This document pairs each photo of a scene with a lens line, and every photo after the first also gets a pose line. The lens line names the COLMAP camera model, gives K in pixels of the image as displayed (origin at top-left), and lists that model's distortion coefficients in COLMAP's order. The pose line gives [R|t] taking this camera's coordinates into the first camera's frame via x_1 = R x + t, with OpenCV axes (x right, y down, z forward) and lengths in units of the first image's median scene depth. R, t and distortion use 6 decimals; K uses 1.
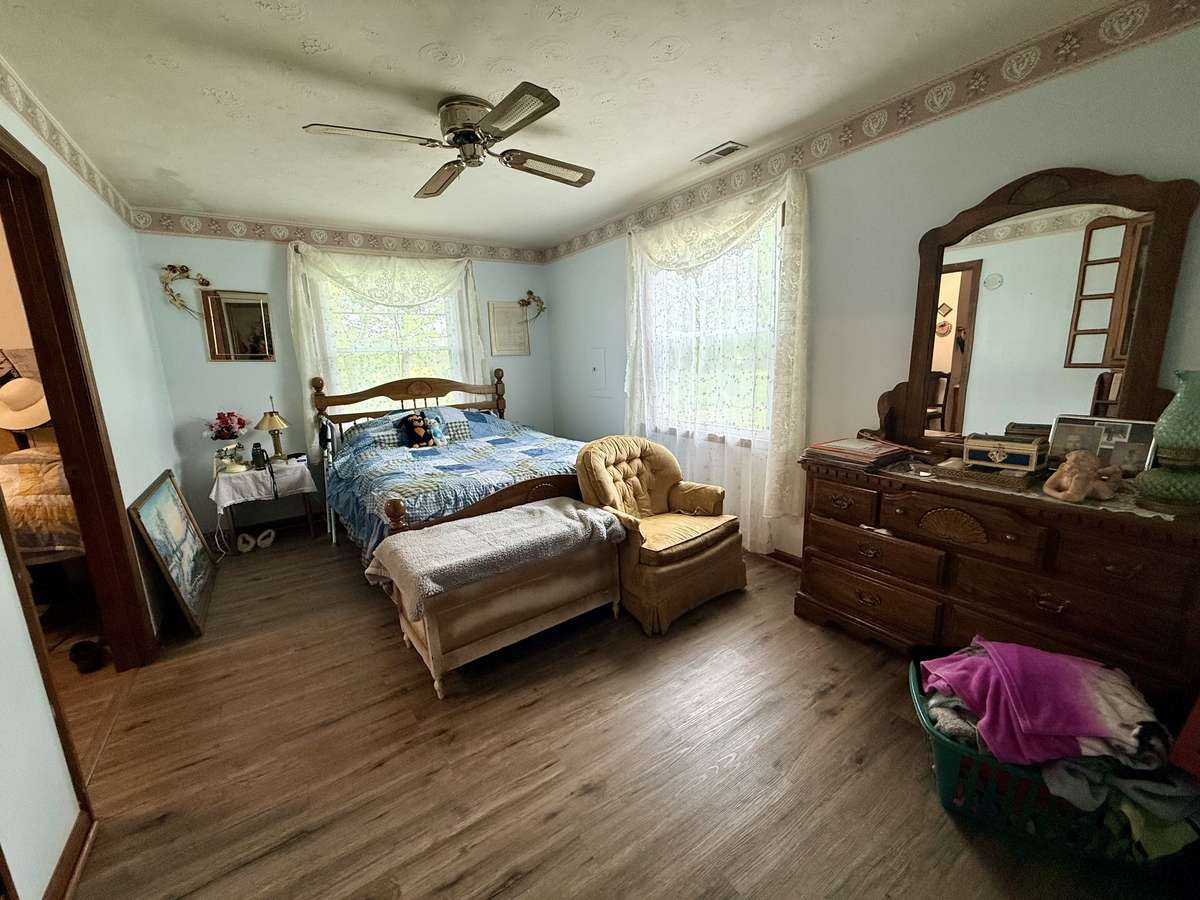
lens RADIAL K [[479.9, 0, 600.0], [0, 479.9, 450.0], [0, 0, 1]] dist [0.002007, 0.000241]
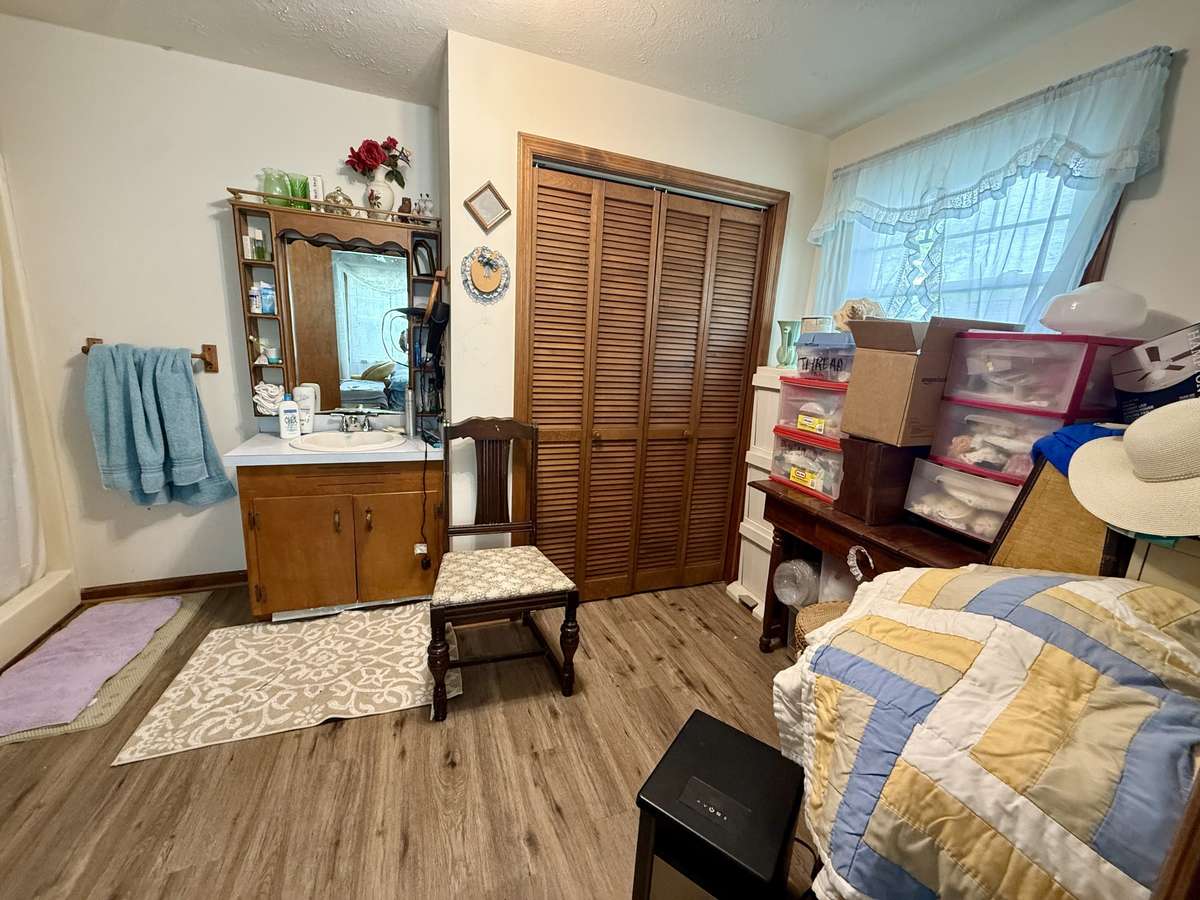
lens RADIAL K [[479.9, 0, 600.0], [0, 479.9, 450.0], [0, 0, 1]] dist [0.002007, 0.000241]
pose [[-0.223682, 0.229854, -0.947171, -0.872811], [-0.235974, 0.930111, 0.281441, -0.122261], [0.945665, 0.286461, -0.153810, 0.738502]]
